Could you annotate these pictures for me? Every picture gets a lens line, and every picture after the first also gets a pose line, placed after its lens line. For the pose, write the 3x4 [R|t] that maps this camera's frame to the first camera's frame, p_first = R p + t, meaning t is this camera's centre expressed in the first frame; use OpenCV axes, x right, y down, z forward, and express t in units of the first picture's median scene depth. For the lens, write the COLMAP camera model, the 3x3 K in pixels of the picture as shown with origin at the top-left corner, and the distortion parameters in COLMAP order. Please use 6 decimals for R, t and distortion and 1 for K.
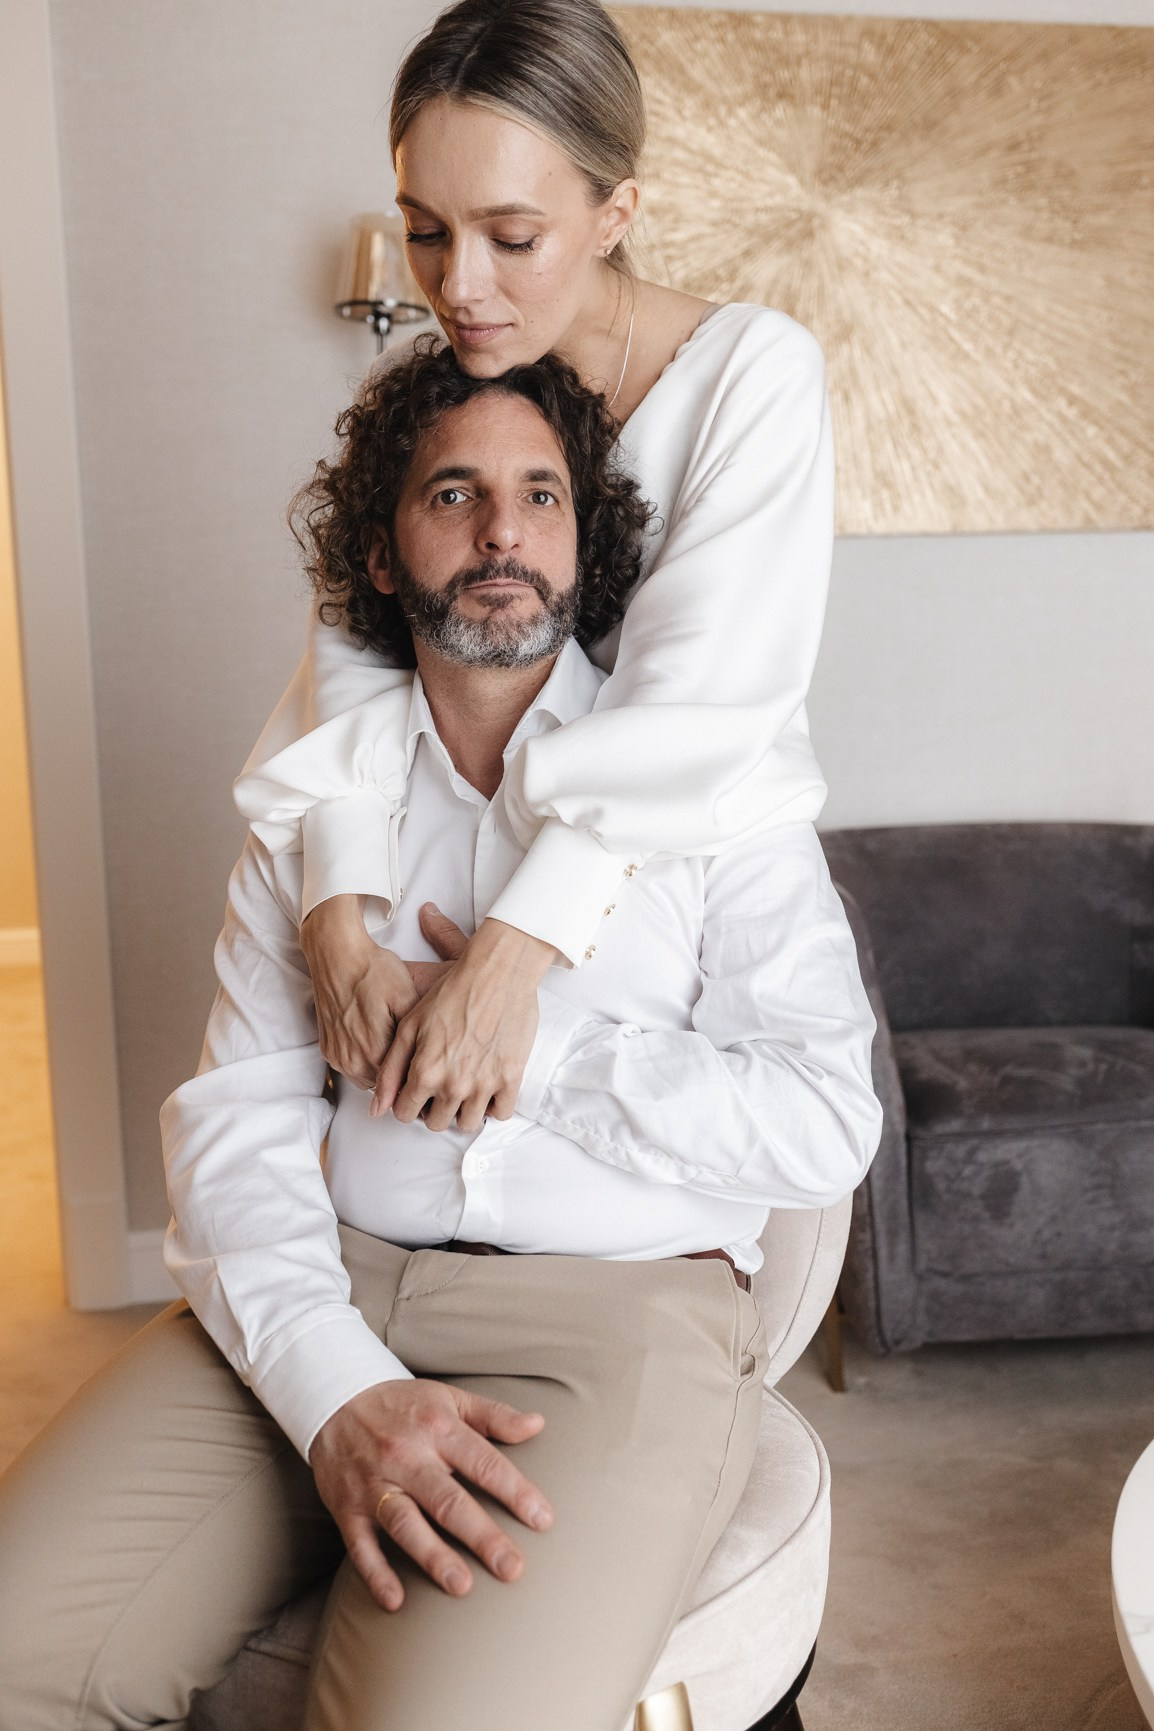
lens RADIAL K [[1706.1, 0, 577.0], [0, 1706.1, 865.5], [0, 0, 1]] dist [-0.015370, -0.005699]
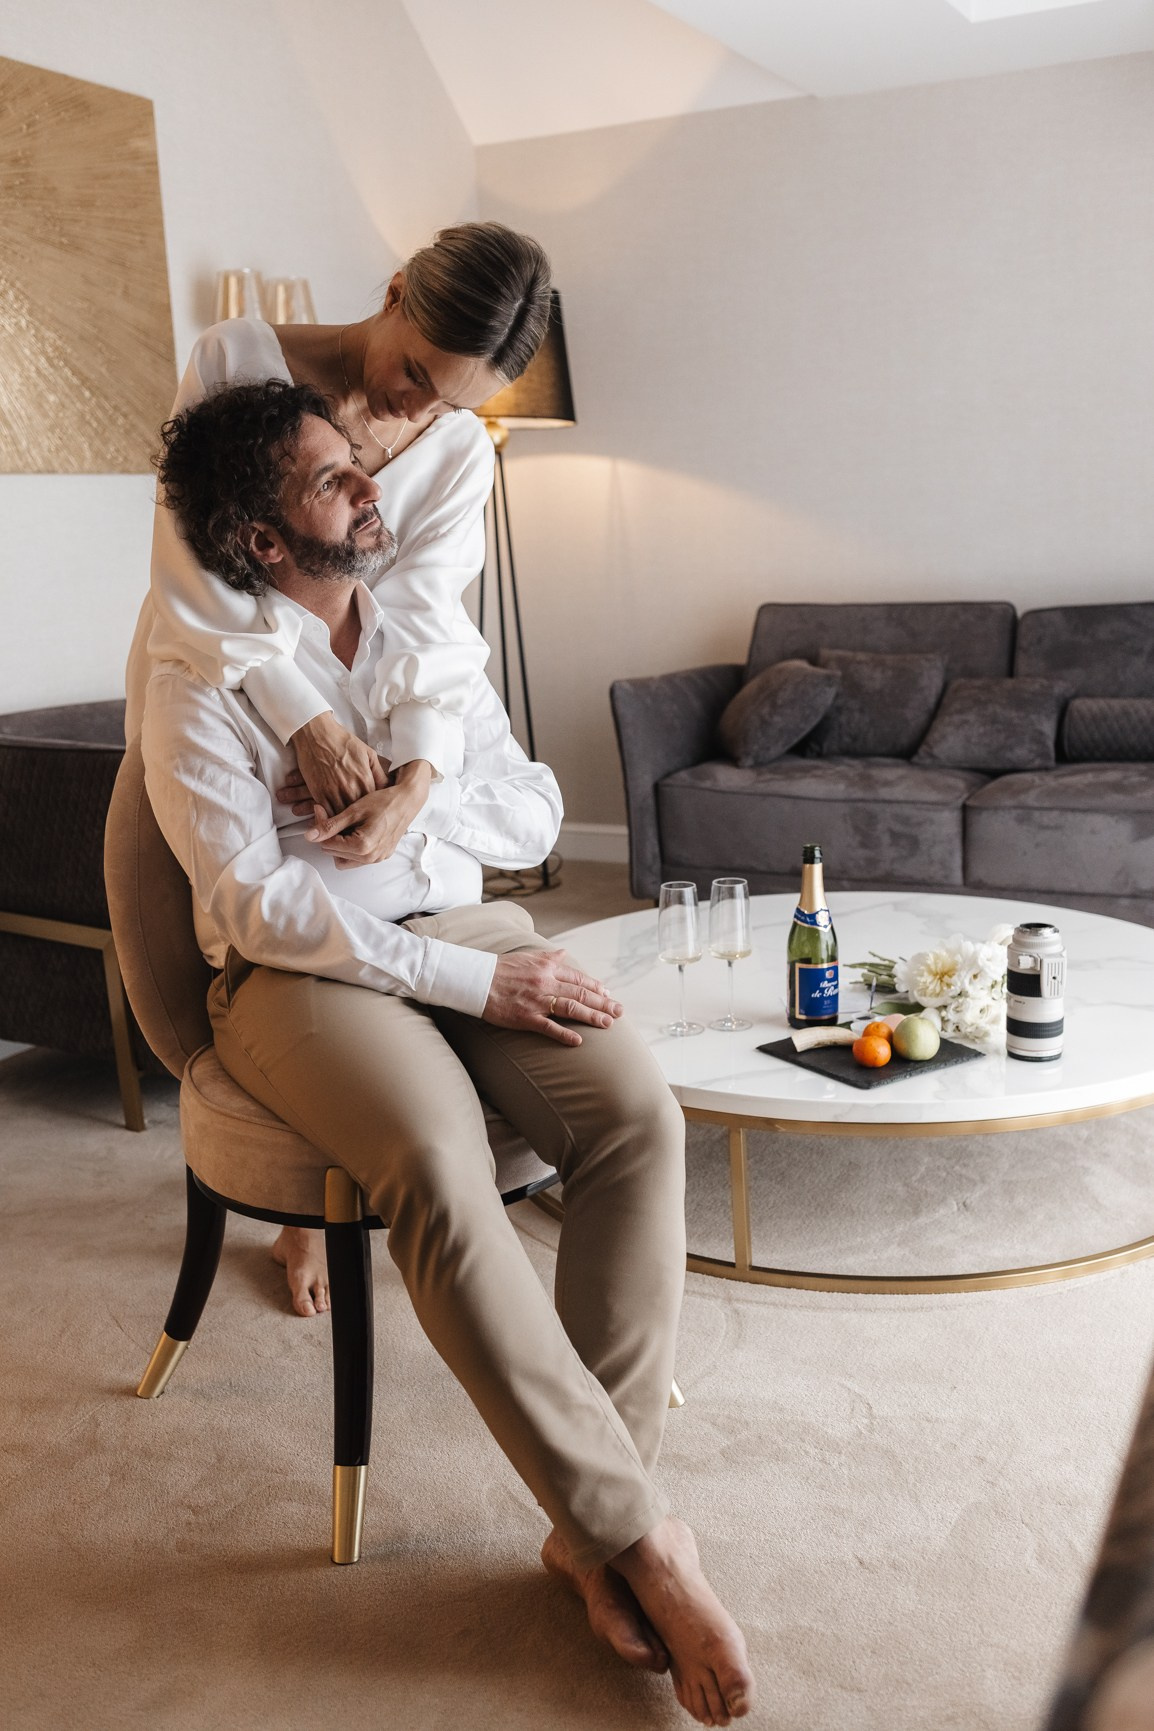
lens RADIAL K [[1706.1, 0, 577.0], [0, 1706.1, 865.5], [0, 0, 1]] dist [-0.015370, -0.005699]
pose [[0.607007, -0.146535, 0.781070, -1.283097], [0.105110, 0.989022, 0.103862, 0.008118], [-0.787715, 0.019053, 0.615746, -0.201475]]
